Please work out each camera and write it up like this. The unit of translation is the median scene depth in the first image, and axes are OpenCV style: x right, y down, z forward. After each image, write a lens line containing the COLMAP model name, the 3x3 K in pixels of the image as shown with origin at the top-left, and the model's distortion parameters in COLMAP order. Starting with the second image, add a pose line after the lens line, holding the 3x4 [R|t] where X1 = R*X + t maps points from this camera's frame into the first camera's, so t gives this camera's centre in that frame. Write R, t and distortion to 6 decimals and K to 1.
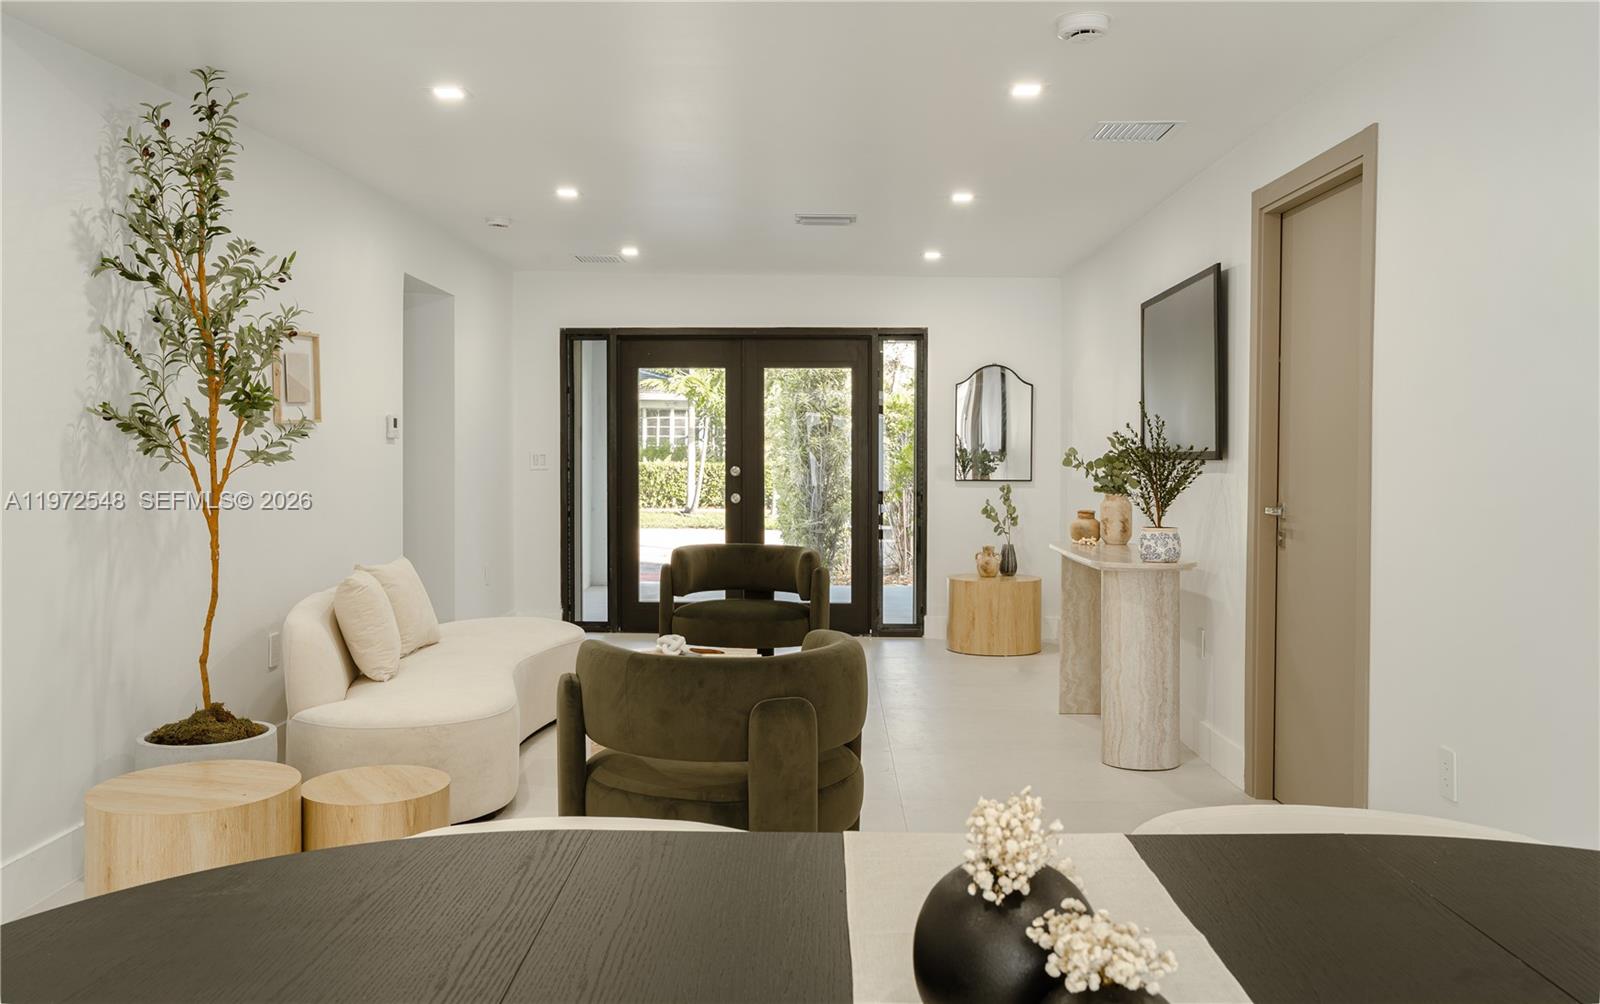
lens RADIAL K [[1290.8, 0, 804.8], [0, 1290.8, 494.6], [0, 0, 1]] dist [-0.049313, 0.096590]
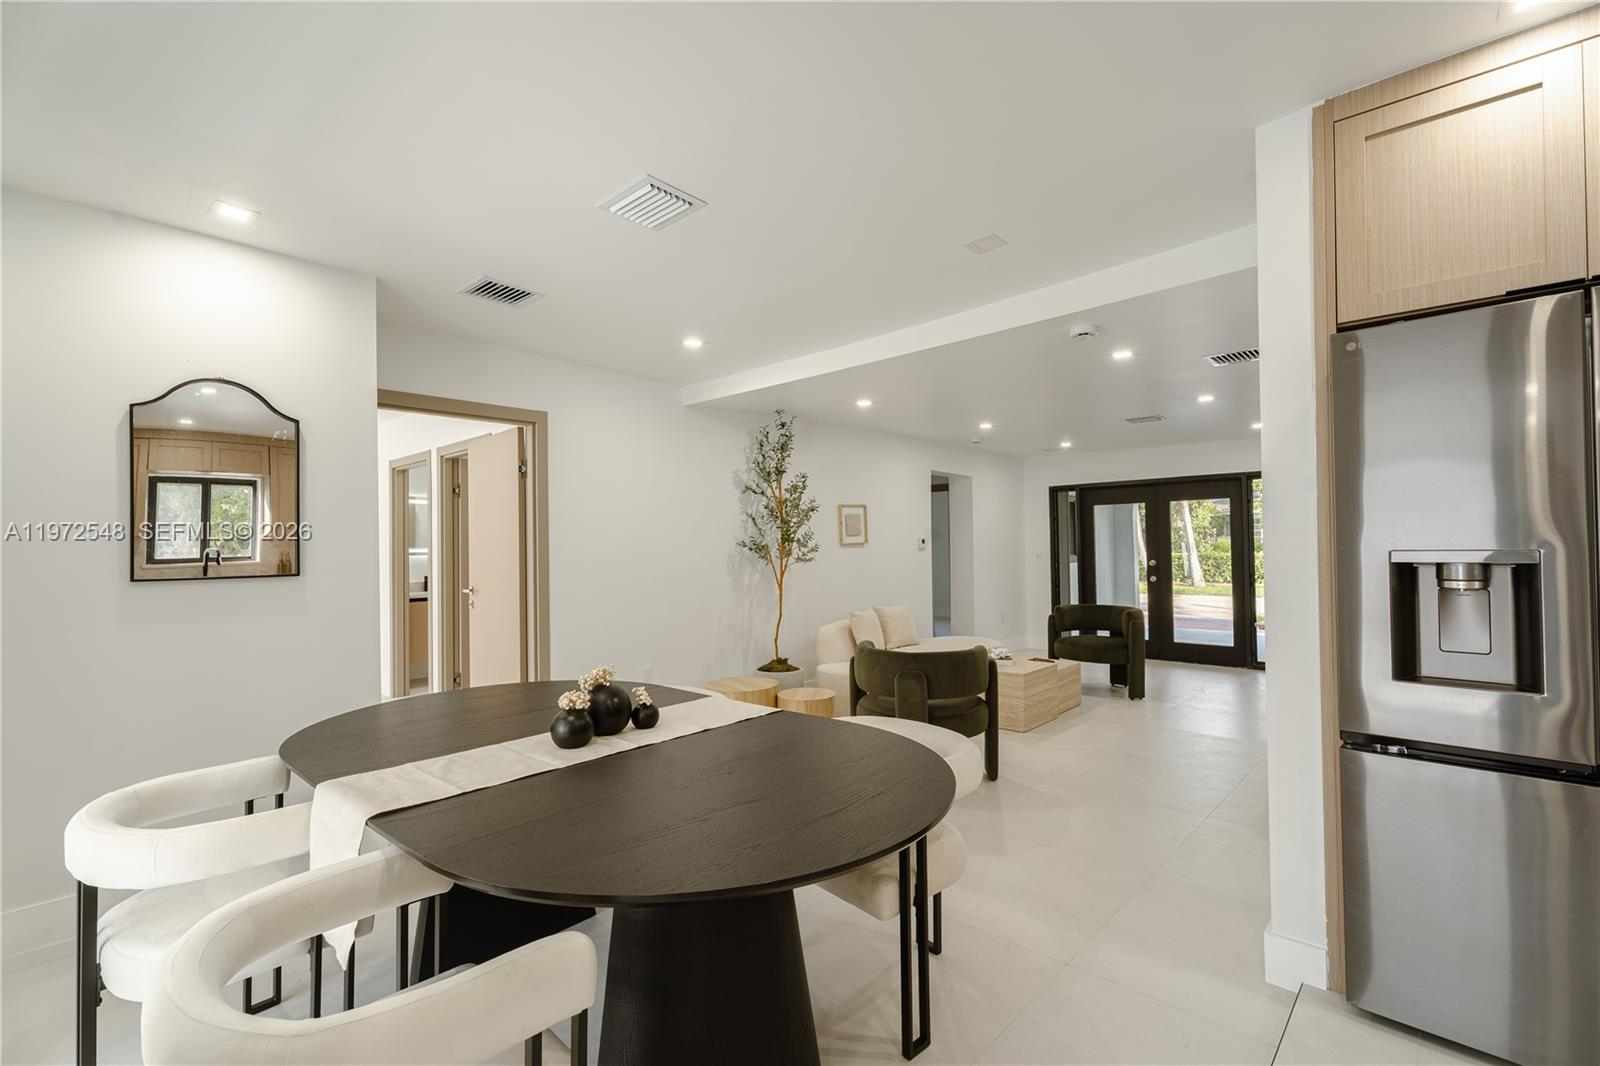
lens RADIAL K [[728.0, 0, 798.7], [0, 728.0, 539.4], [0, 0, 1]] dist [0.000819, 0.000157]
pose [[0.741968, -0.023560, -0.670022, 0.454472], [-0.007734, 0.999015, -0.043693, -0.007157], [0.670391, 0.037601, 0.741055, -0.040692]]
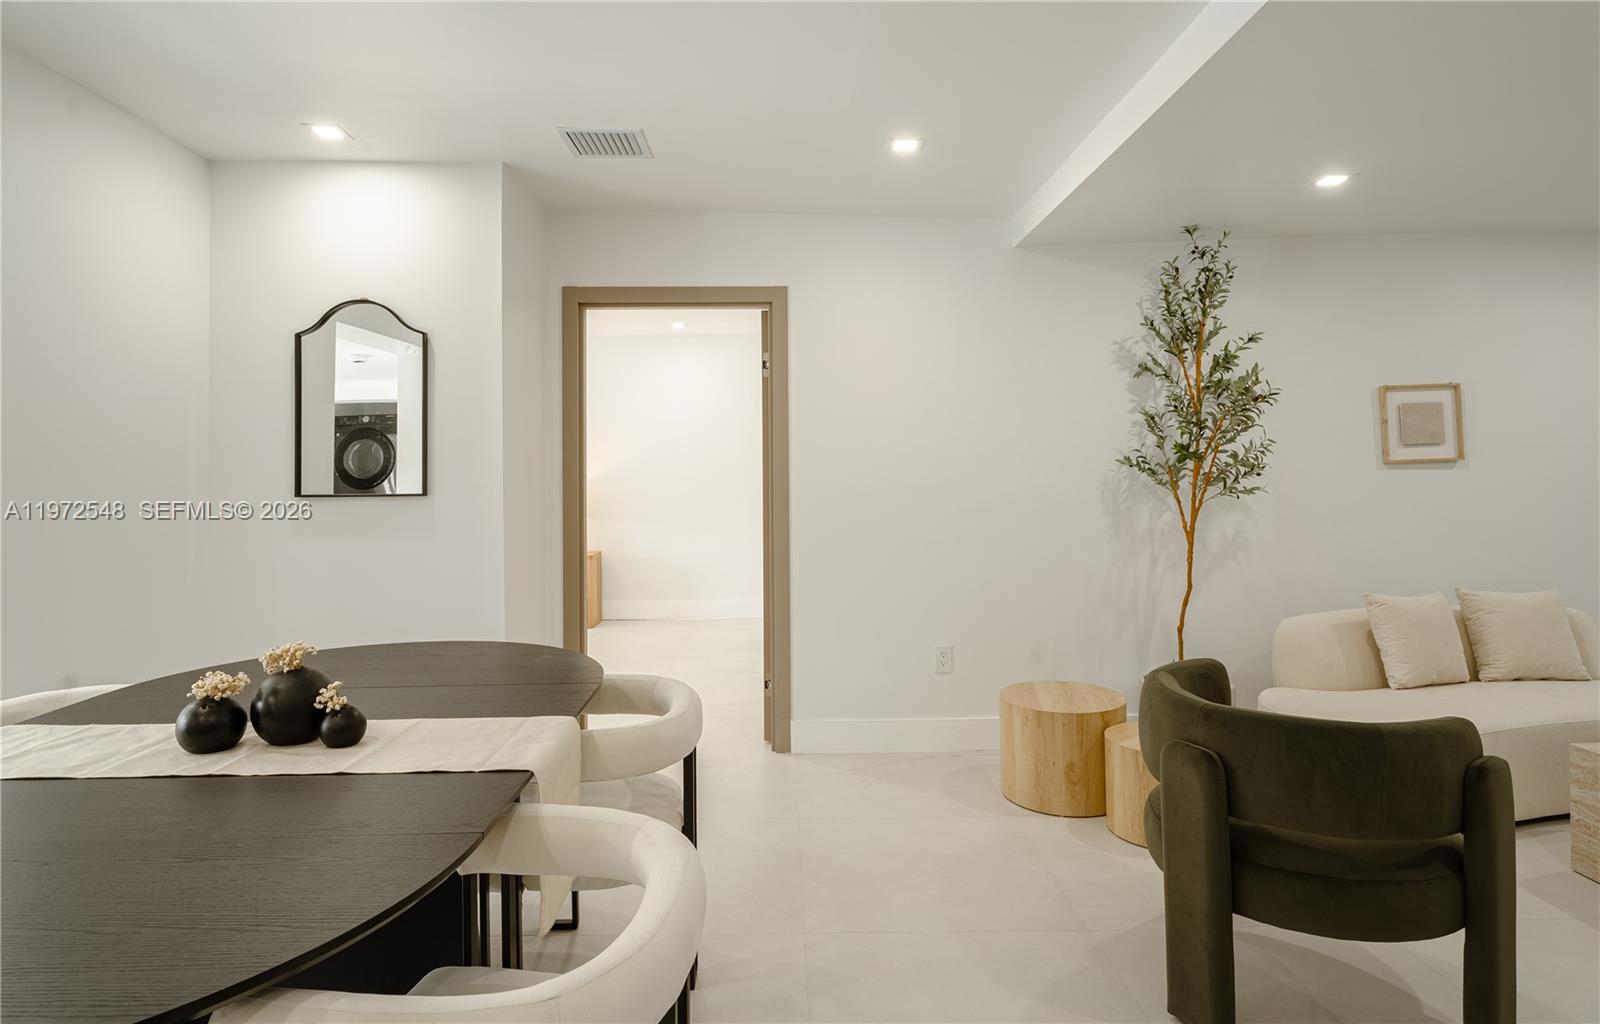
lens RADIAL K [[920.2, 0, 796.3], [0, 920.2, 453.5], [0, 0, 1]] dist [0.003905, 0.000852]
pose [[0.034876, -0.025421, -0.999068, 0.479156], [-0.032315, 0.999125, -0.026551, -0.025042], [0.998869, 0.033211, 0.034024, 0.441308]]
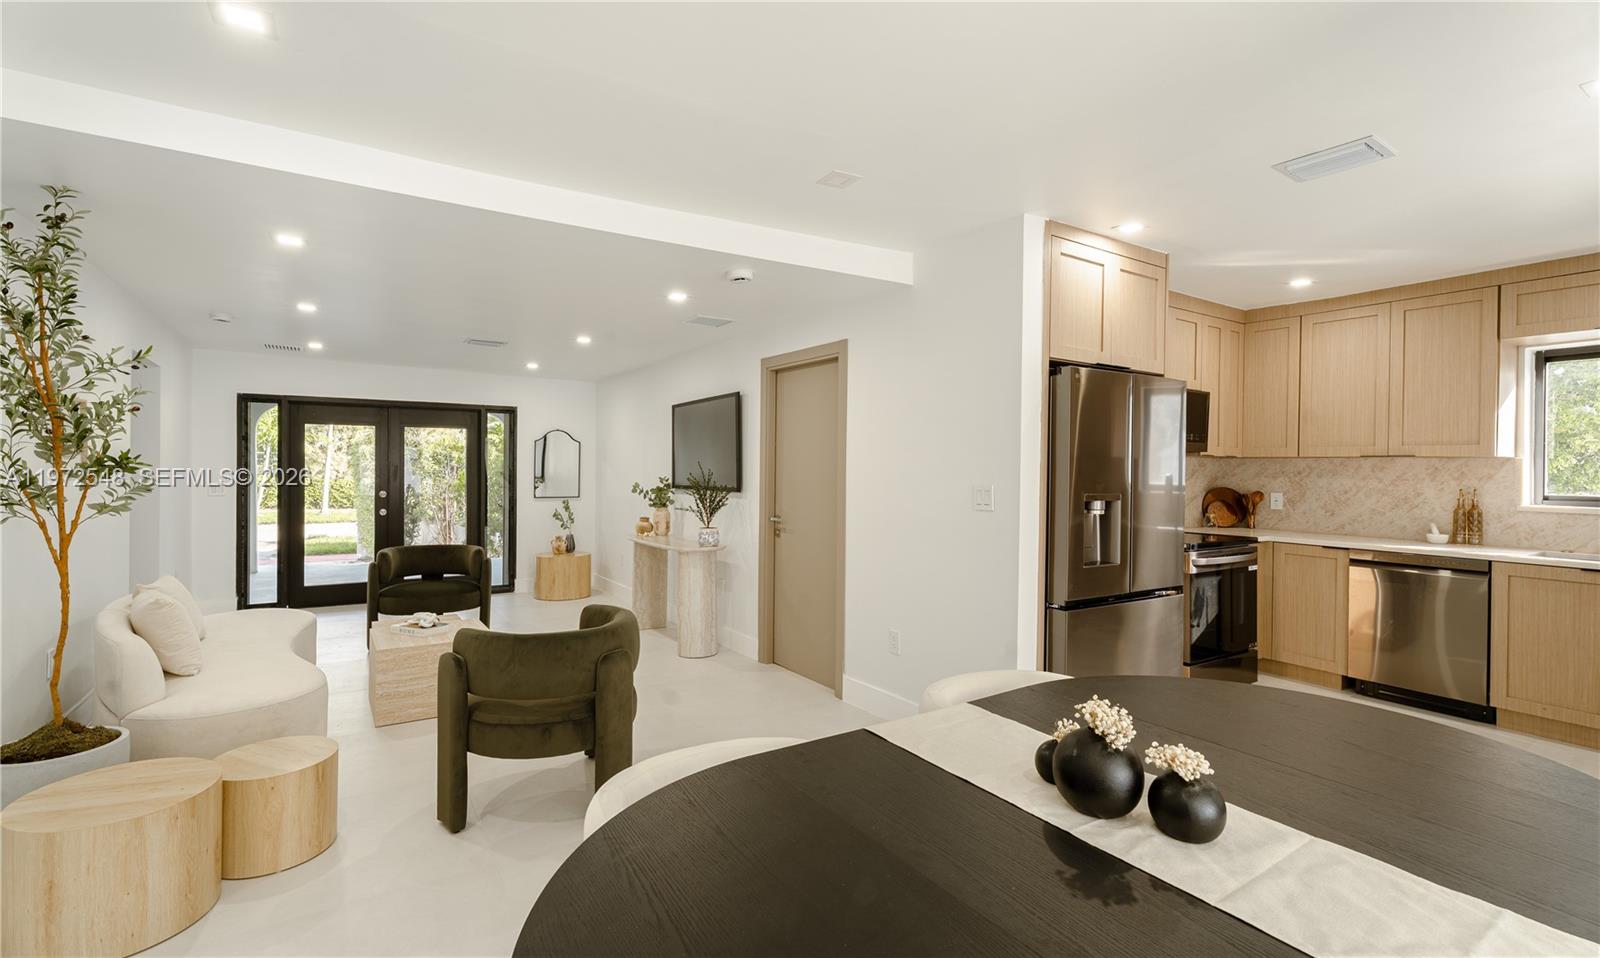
lens RADIAL K [[714.3, 0, 800.0], [0, 714.3, 479.0], [0, 0, 1]] dist [-0.001090, -0.000334]
pose [[0.825416, -0.005066, 0.564503, -0.229706], [0.014421, 0.999823, -0.012114, -0.035221], [-0.564341, 0.018140, 0.825342, 0.056518]]
